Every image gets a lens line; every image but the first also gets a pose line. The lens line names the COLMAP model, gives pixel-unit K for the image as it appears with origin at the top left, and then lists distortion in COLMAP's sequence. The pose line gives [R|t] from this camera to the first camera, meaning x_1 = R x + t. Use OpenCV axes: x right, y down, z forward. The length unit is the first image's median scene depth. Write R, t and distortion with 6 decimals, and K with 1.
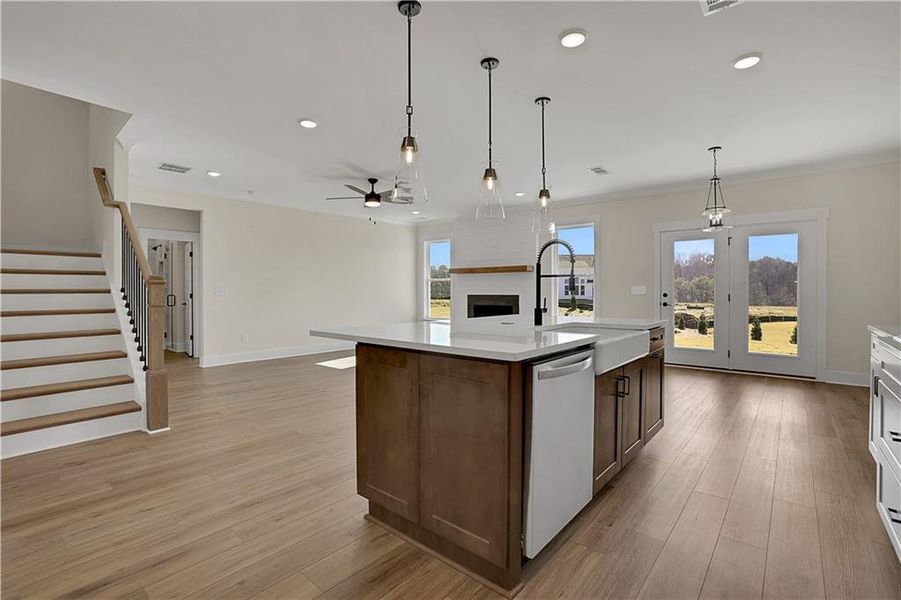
lens RADIAL K [[413.2, 0, 446.9], [0, 413.2, 294.2], [0, 0, 1]] dist [-0.067735, 0.026824]
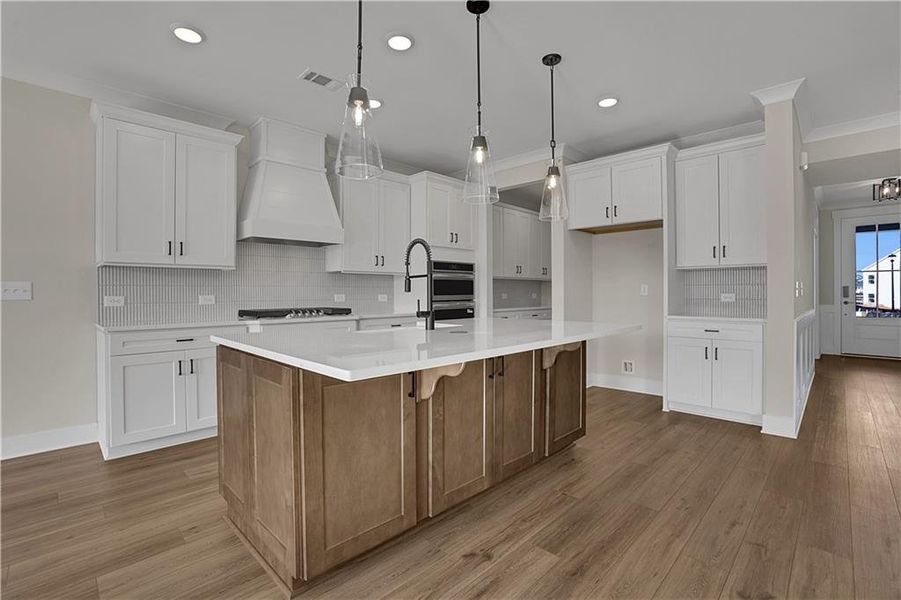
lens RADIAL K [[413.2, 0, 446.9], [0, 413.2, 294.2], [0, 0, 1]] dist [-0.067735, 0.026824]
pose [[-0.997609, 0.003758, 0.069014, 0.095973], [0.004269, 0.999965, 0.007250, -0.007106], [-0.068985, 0.007527, -0.997589, 1.490916]]
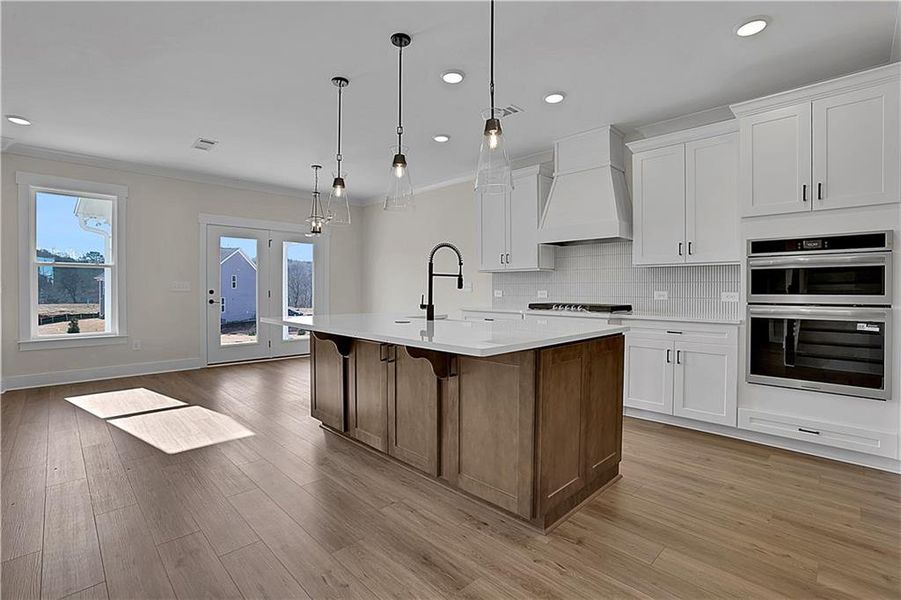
lens RADIAL K [[416.1, 0, 450.3], [0, 416.1, 294.1], [0, 0, 1]] dist [-0.070091, 0.025103]
pose [[0.077139, -0.011601, 0.996953, -0.670102], [0.001596, 0.999932, 0.011512, -0.004339], [-0.997019, 0.000703, 0.077152, 0.678715]]
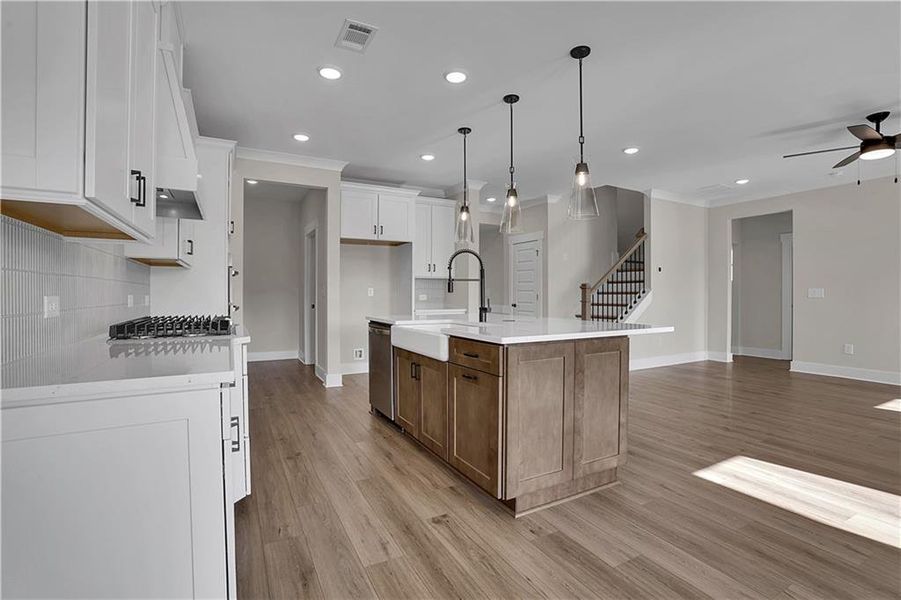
lens RADIAL K [[413.2, 0, 446.9], [0, 413.2, 294.2], [0, 0, 1]] dist [-0.067735, 0.026824]
pose [[-0.358909, -0.001122, -0.933372, 1.064118], [-0.008738, 0.999959, 0.002158, -0.004205], [0.933332, 0.008930, -0.358905, 1.044049]]
